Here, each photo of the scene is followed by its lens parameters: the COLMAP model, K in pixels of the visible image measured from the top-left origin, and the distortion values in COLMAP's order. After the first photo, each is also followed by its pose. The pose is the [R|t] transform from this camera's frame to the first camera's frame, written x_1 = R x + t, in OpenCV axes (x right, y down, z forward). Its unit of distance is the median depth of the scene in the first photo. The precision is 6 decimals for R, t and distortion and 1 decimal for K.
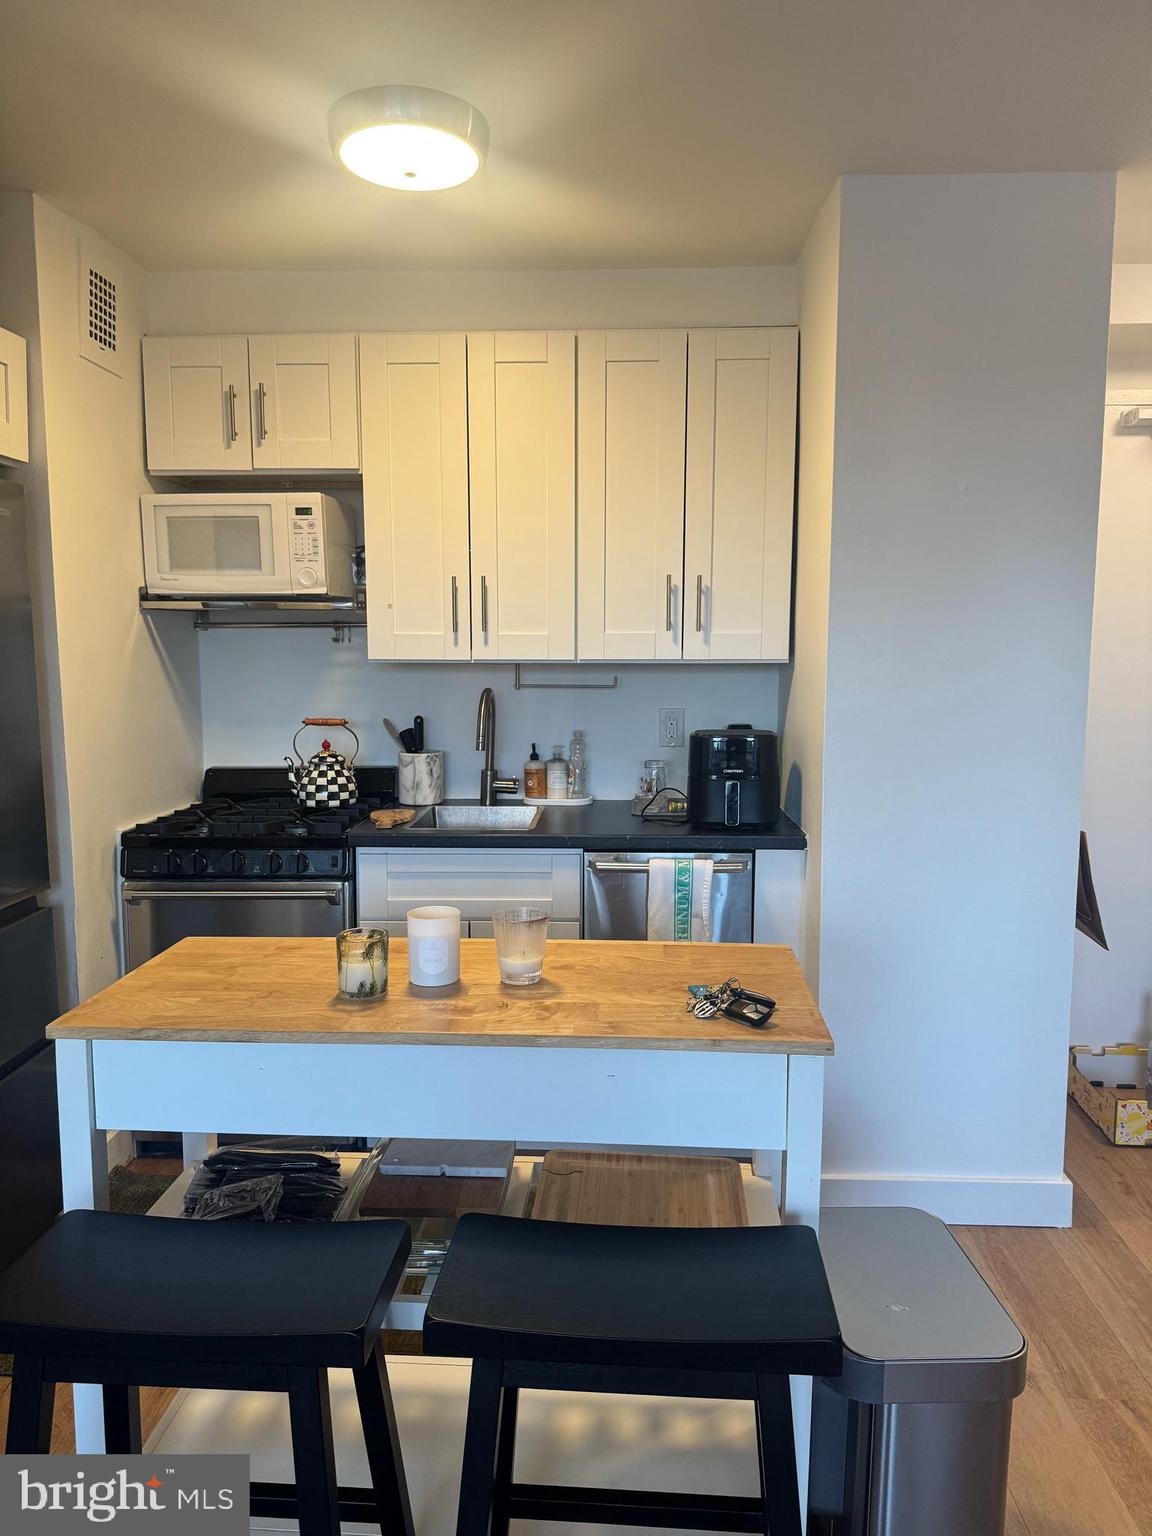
lens RADIAL K [[1093.6, 0, 580.2], [0, 1093.6, 761.6], [0, 0, 1]] dist [0.087108, -0.083246]
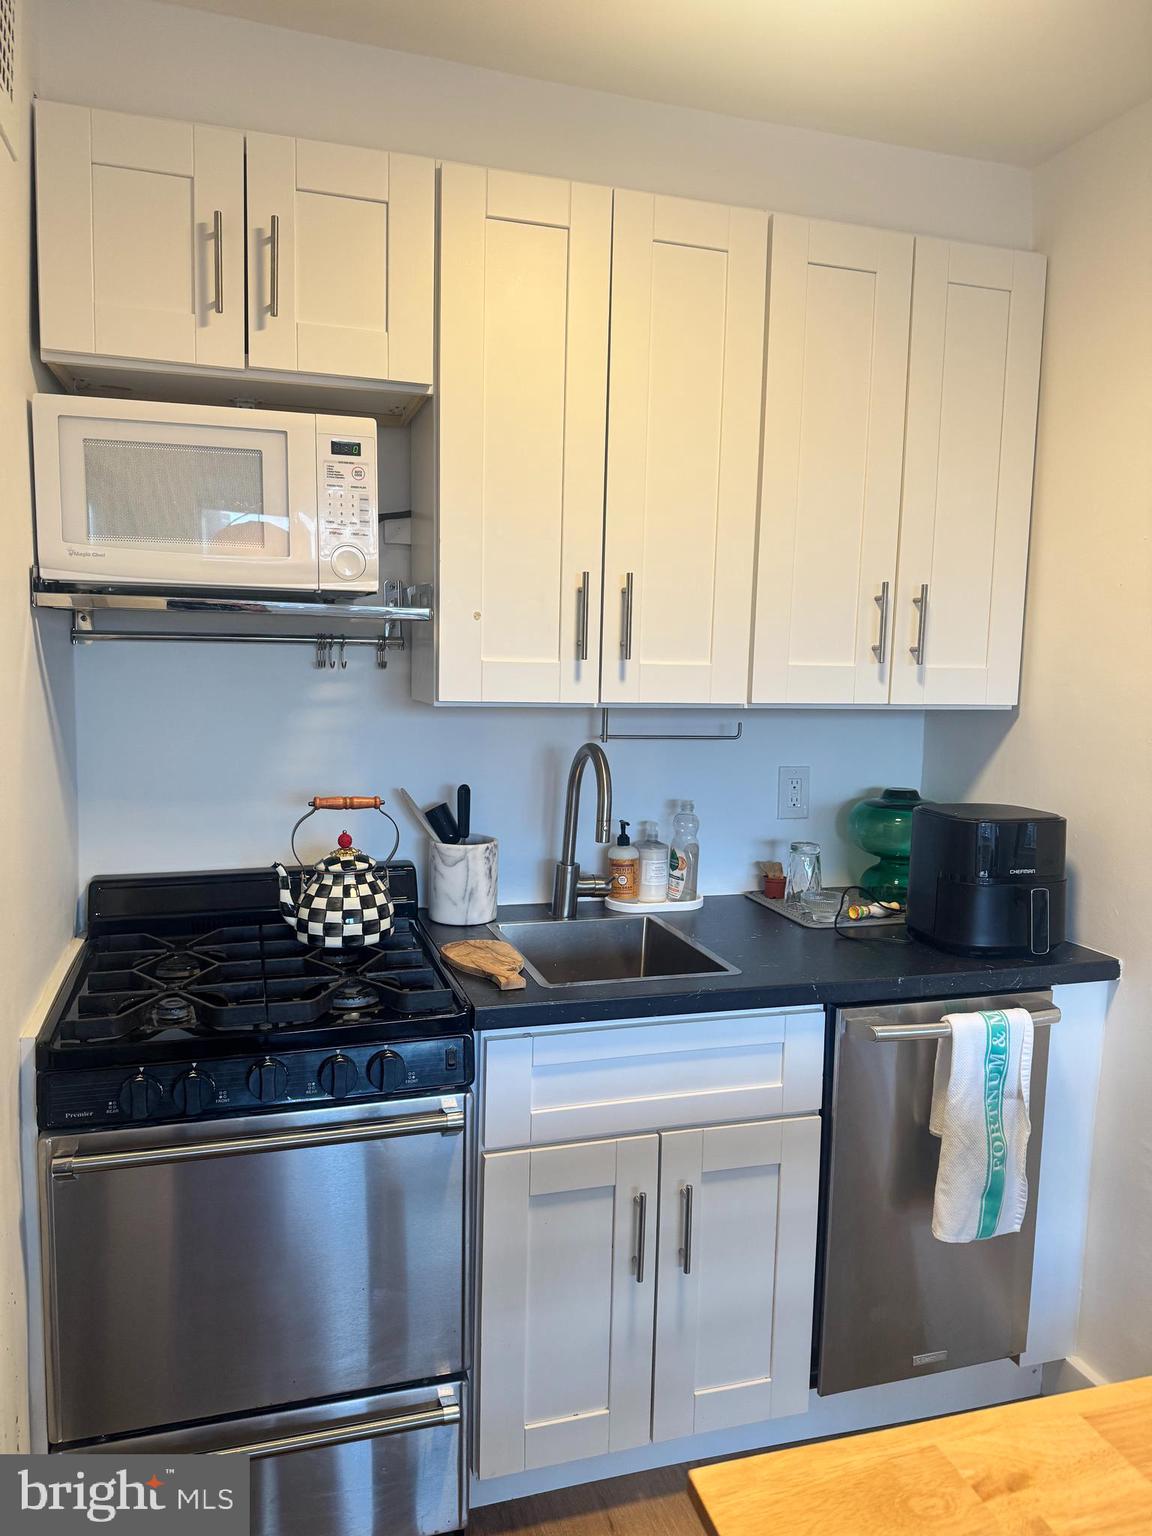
lens RADIAL K [[1089.6, 0, 582.9], [0, 1089.6, 763.3], [0, 0, 1]] dist [0.056805, -0.056786]
pose [[0.940011, -0.012254, 0.340923, -0.325301], [0.012933, 0.999916, 0.000282, -0.058197], [-0.340898, 0.004144, 0.940091, 0.405392]]
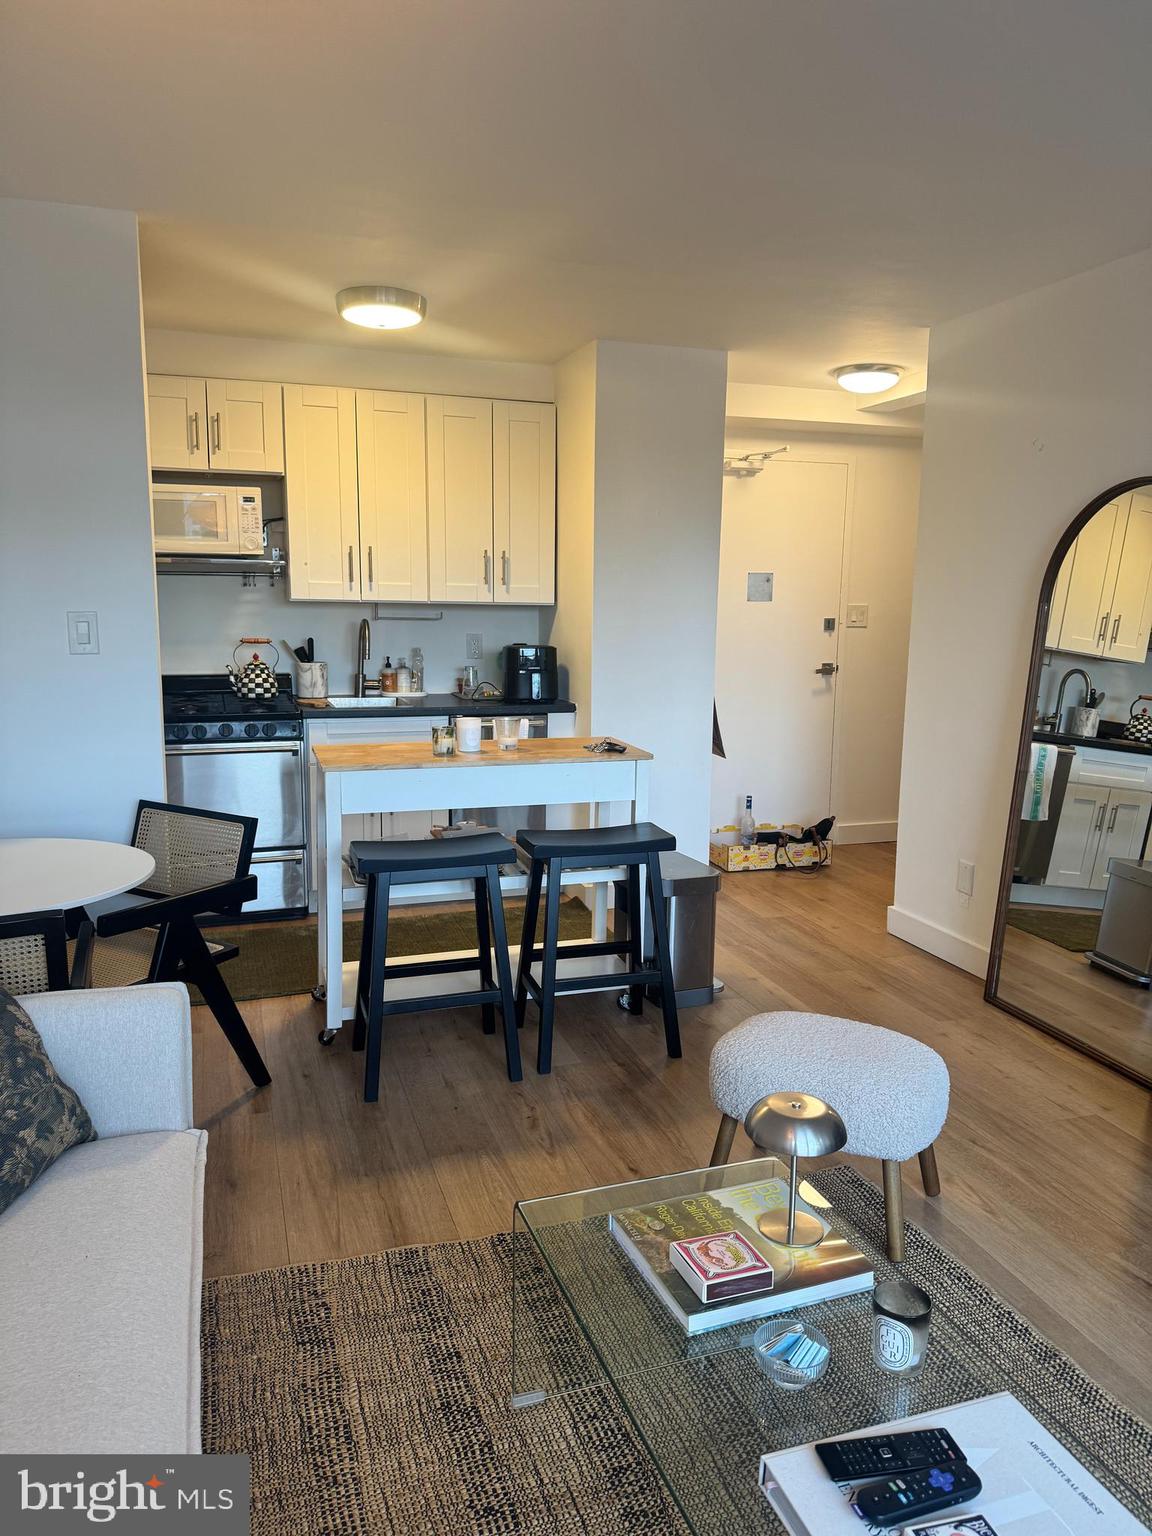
lens RADIAL K [[1110.0, 0, 638.3], [0, 1110.0, 783.4], [0, 0, 1]] dist [0.005385, -0.002347]
pose [[0.915728, -0.049512, 0.398737, -0.379527], [0.023434, 0.997271, 0.070015, 0.064858], [-0.401115, -0.054770, 0.914389, -0.609853]]
